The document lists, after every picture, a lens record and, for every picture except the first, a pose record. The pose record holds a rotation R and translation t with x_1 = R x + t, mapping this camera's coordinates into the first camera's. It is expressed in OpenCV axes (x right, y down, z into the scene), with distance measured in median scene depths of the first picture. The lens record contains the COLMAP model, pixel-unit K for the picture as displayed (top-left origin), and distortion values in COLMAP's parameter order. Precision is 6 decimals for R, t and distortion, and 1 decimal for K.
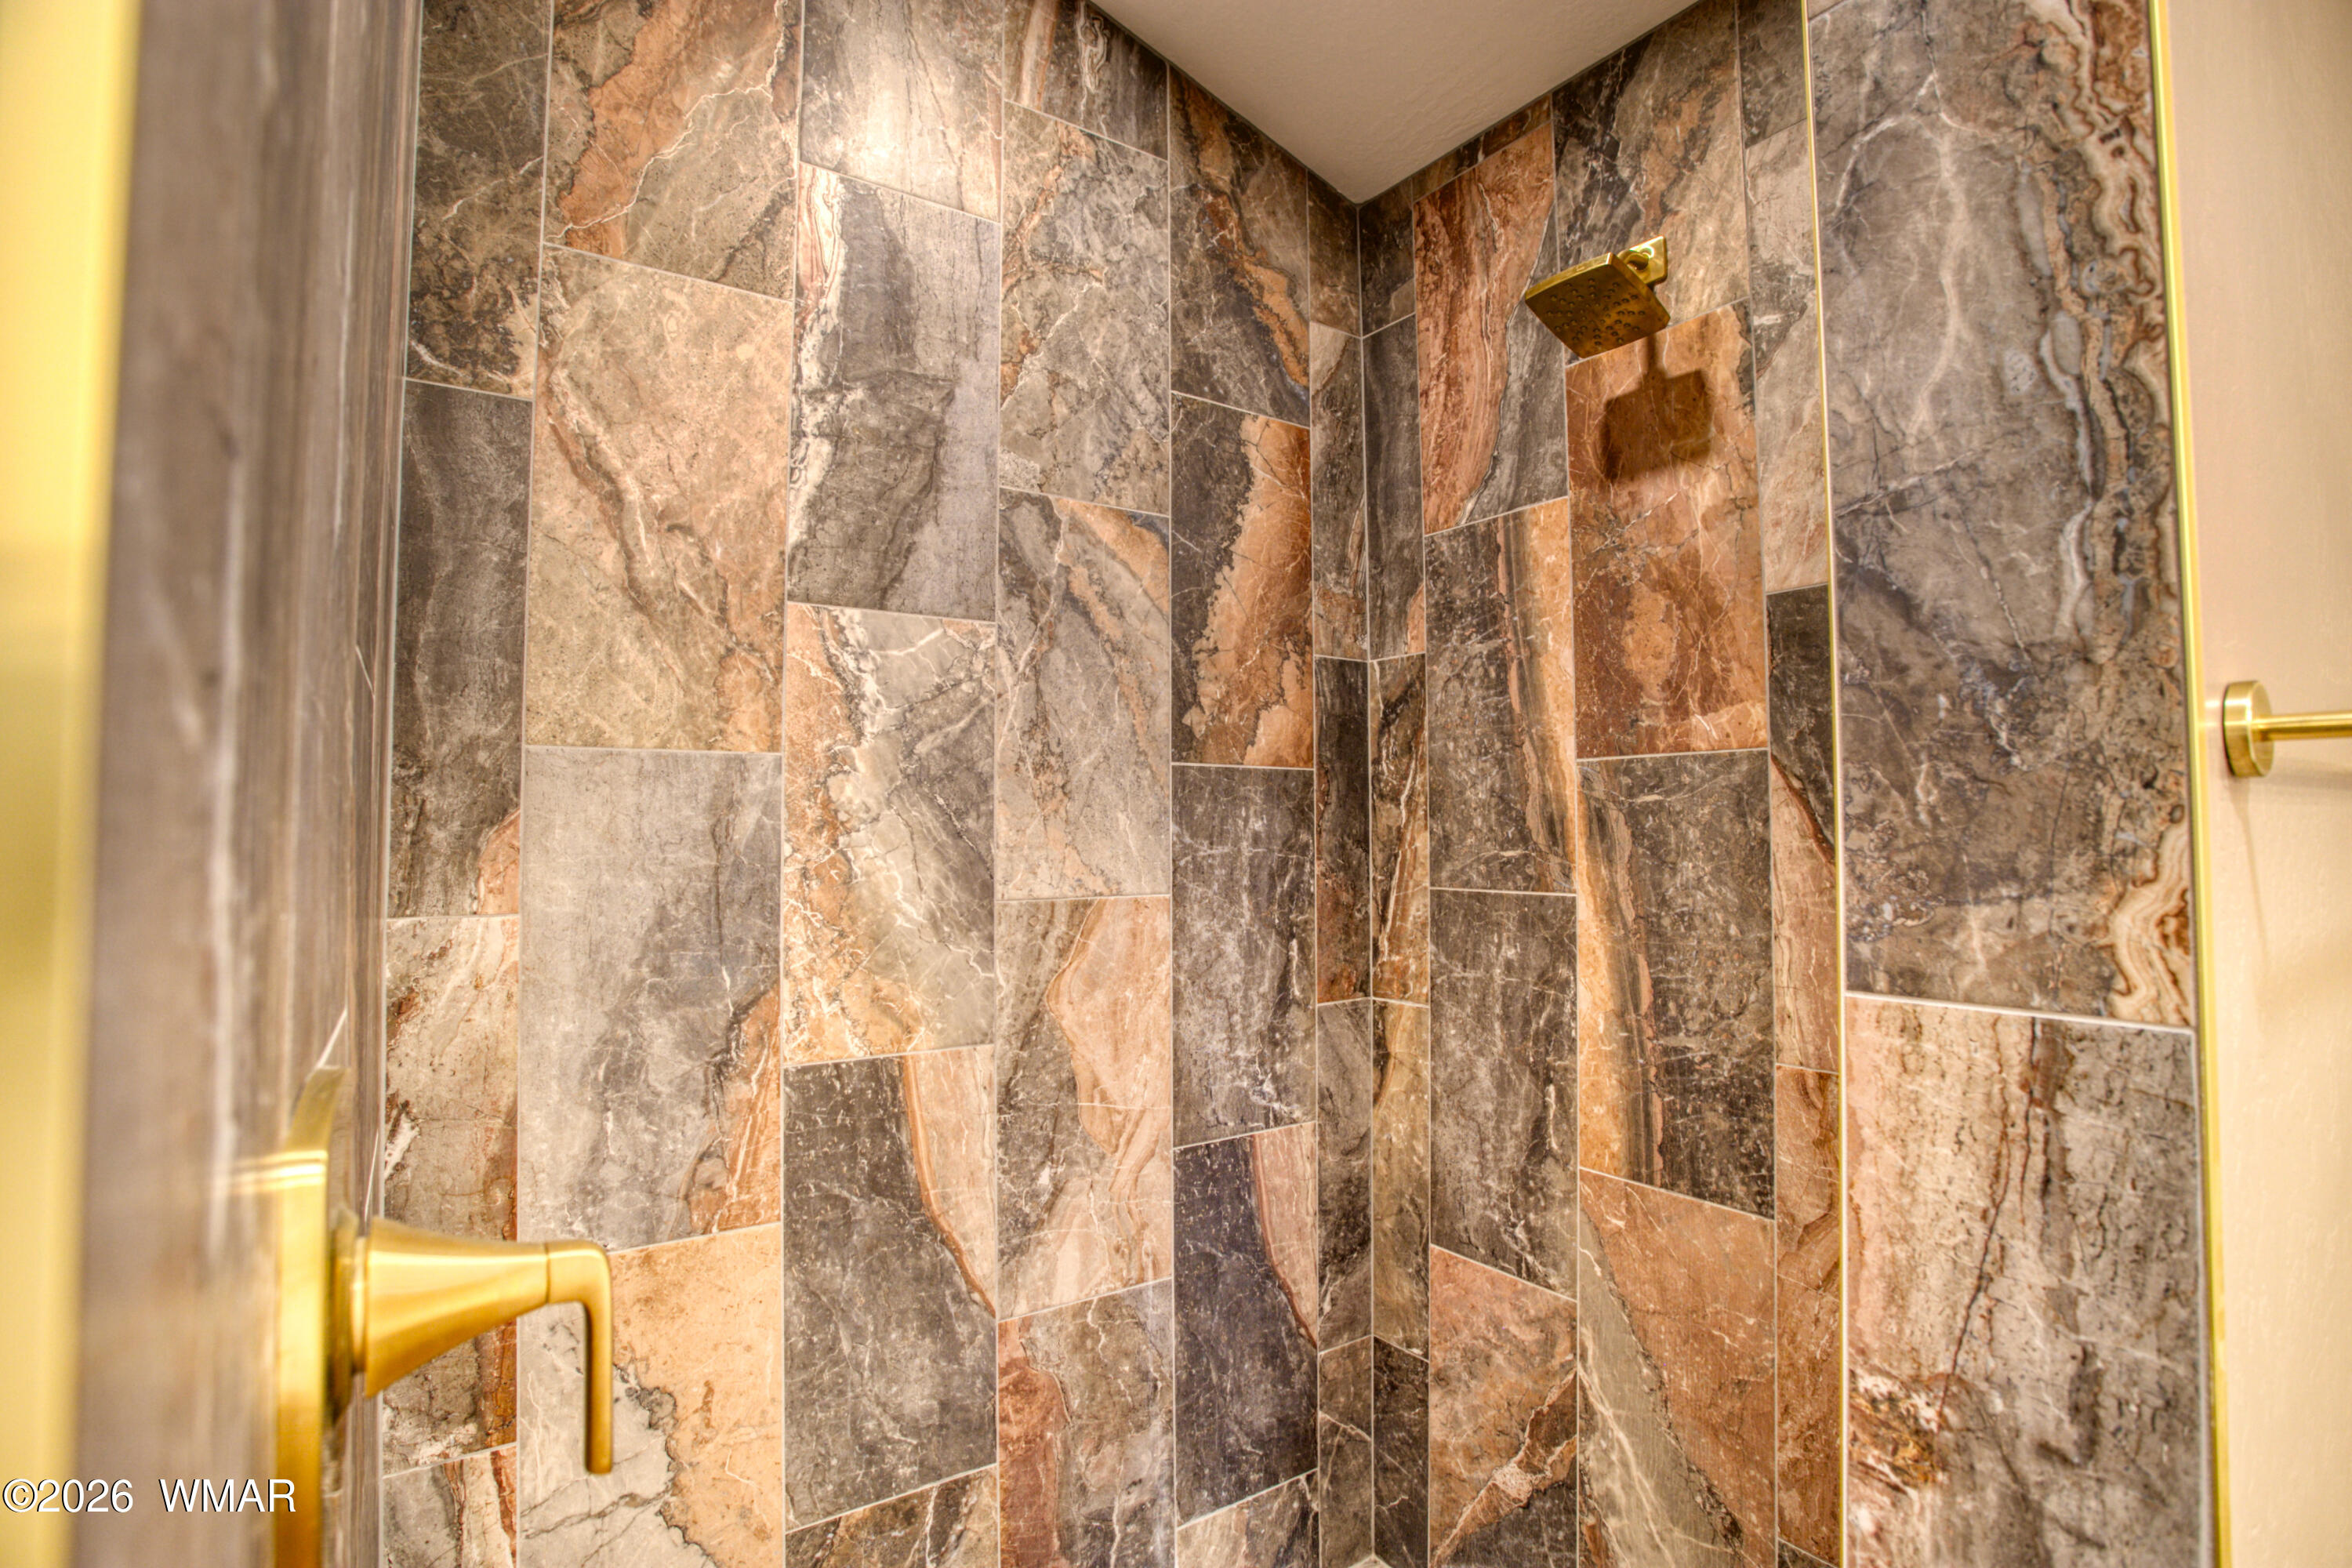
lens RADIAL K [[1146.8, 0, 1158.9], [0, 1146.8, 774.3], [0, 0, 1]] dist [-0.073014, 0.000440]
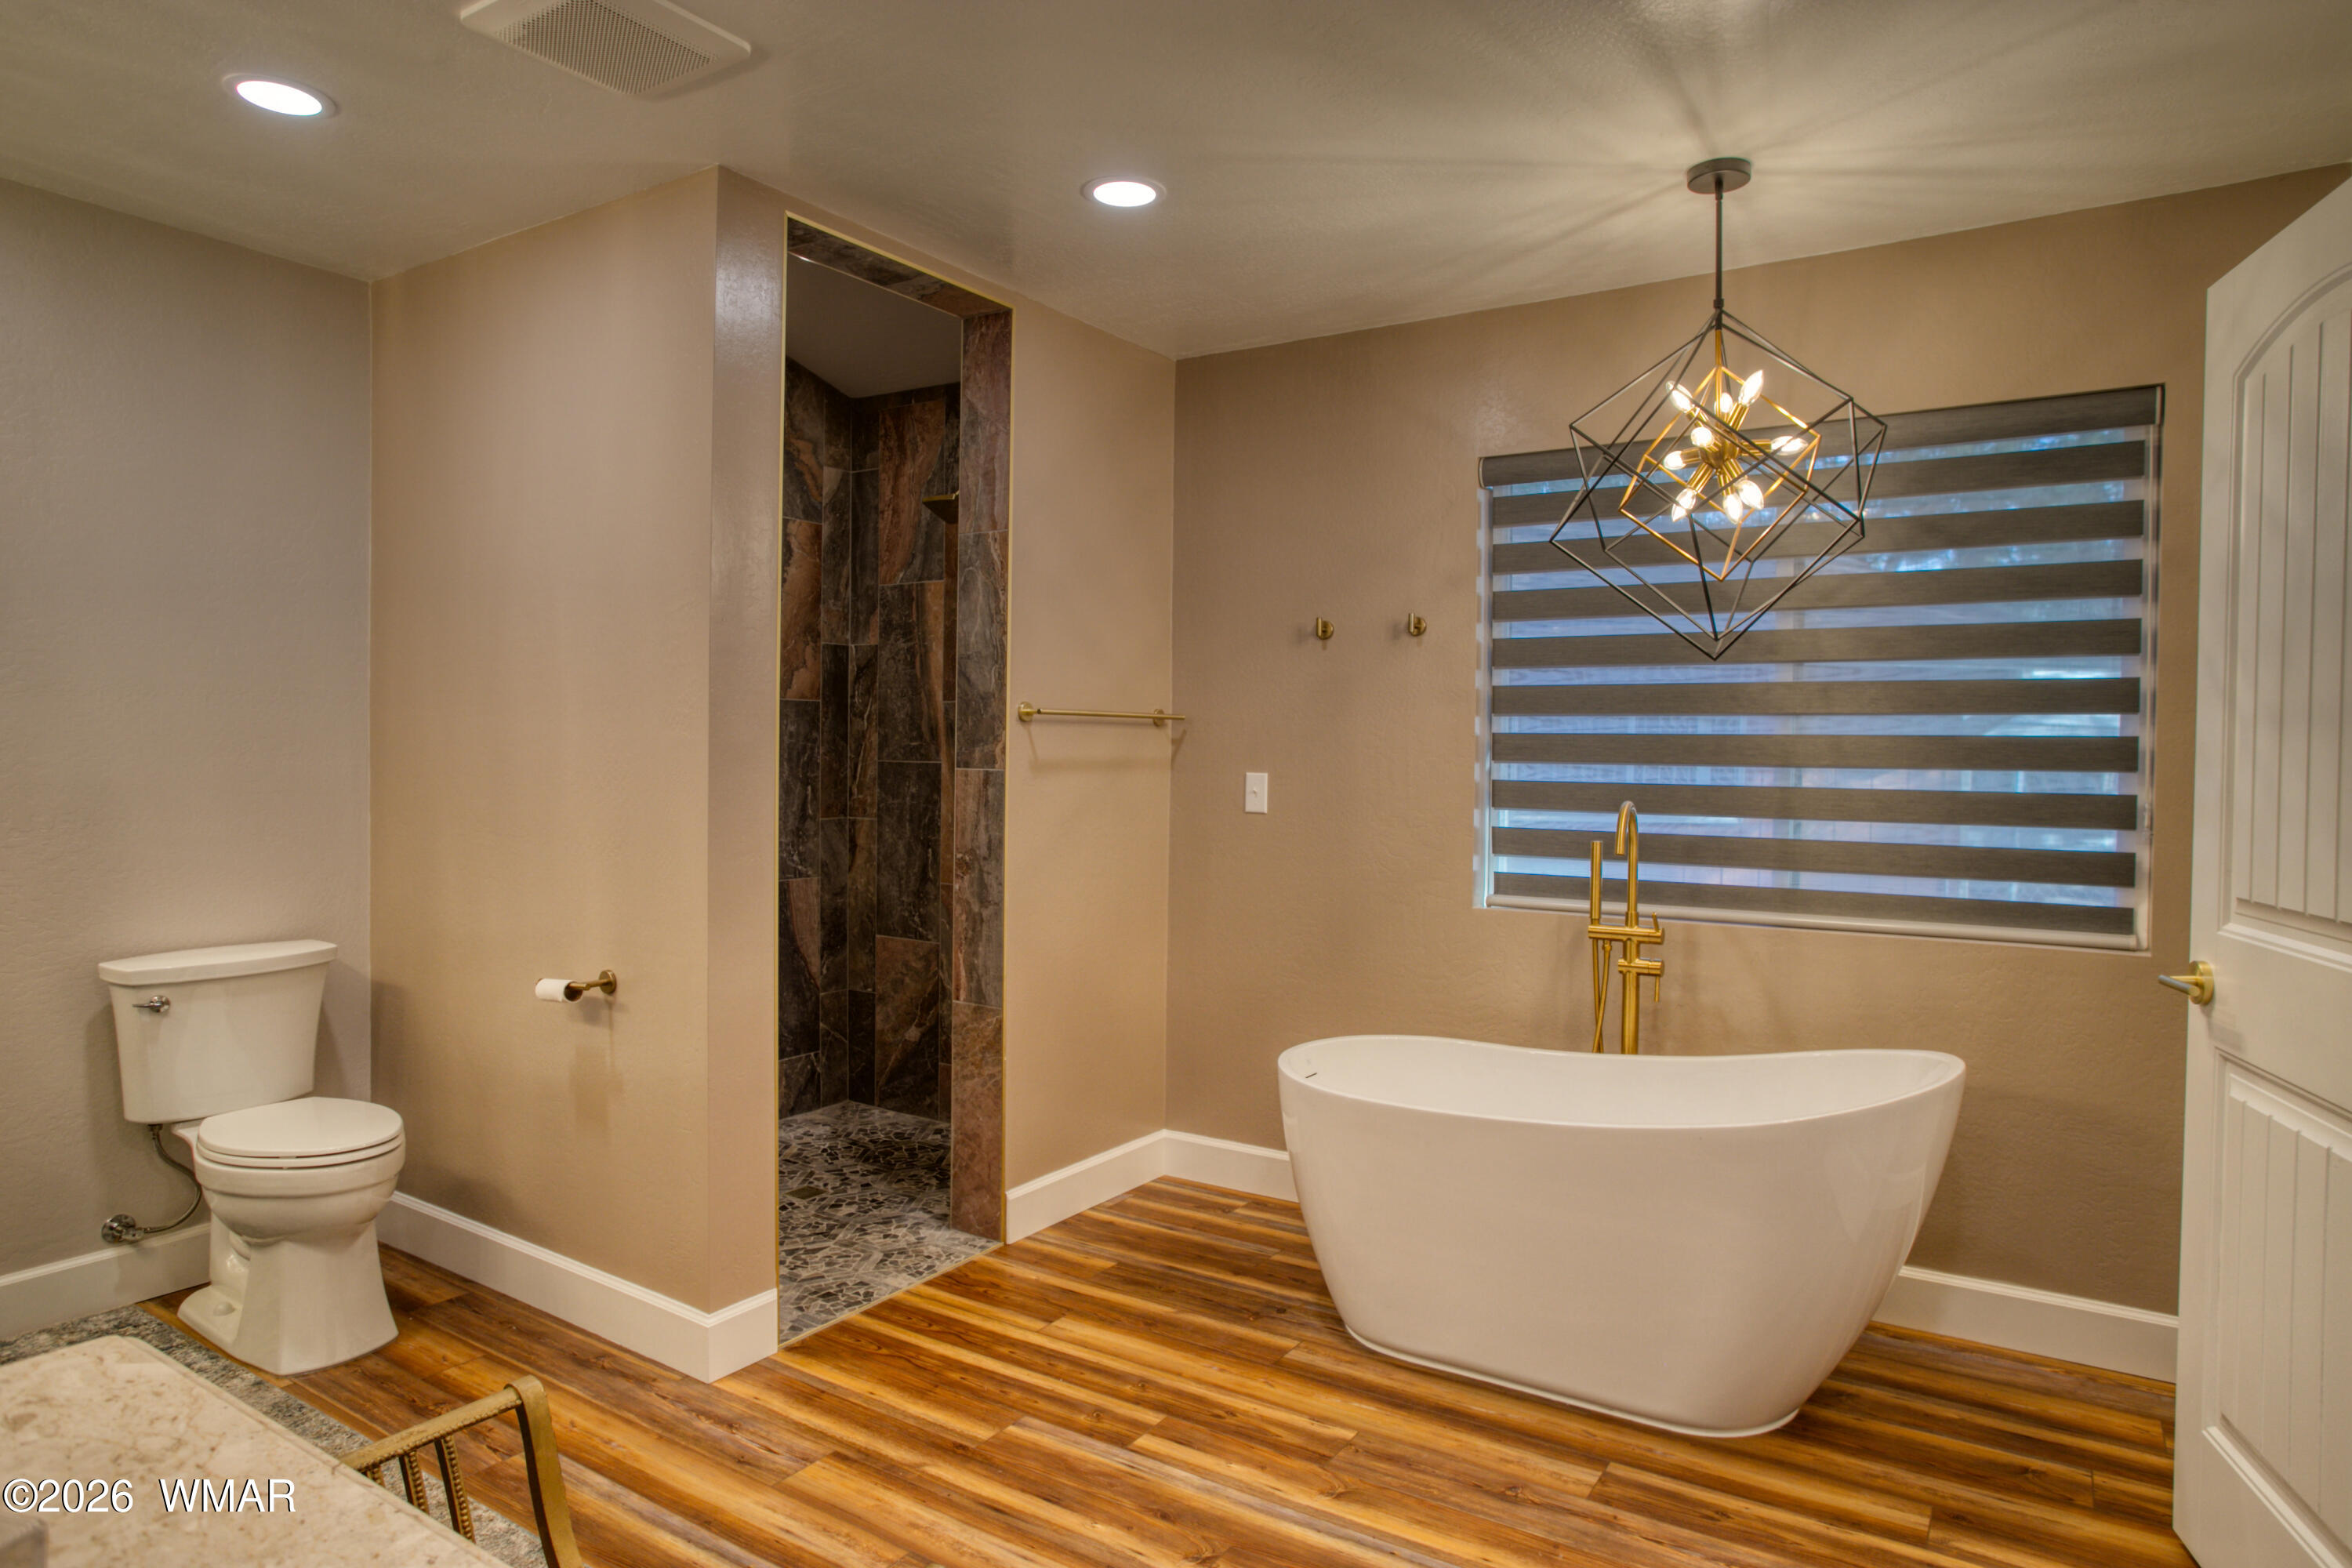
lens RADIAL K [[1368.2, 0, 1180.7], [0, 1368.2, 781.2], [0, 0, 1]] dist [-0.049924, 0.001879]
pose [[0.915938, 0.003938, 0.401300, -0.246597], [-0.034978, 0.996930, 0.070051, -0.053992], [-0.399792, -0.078199, 0.913264, -1.454746]]
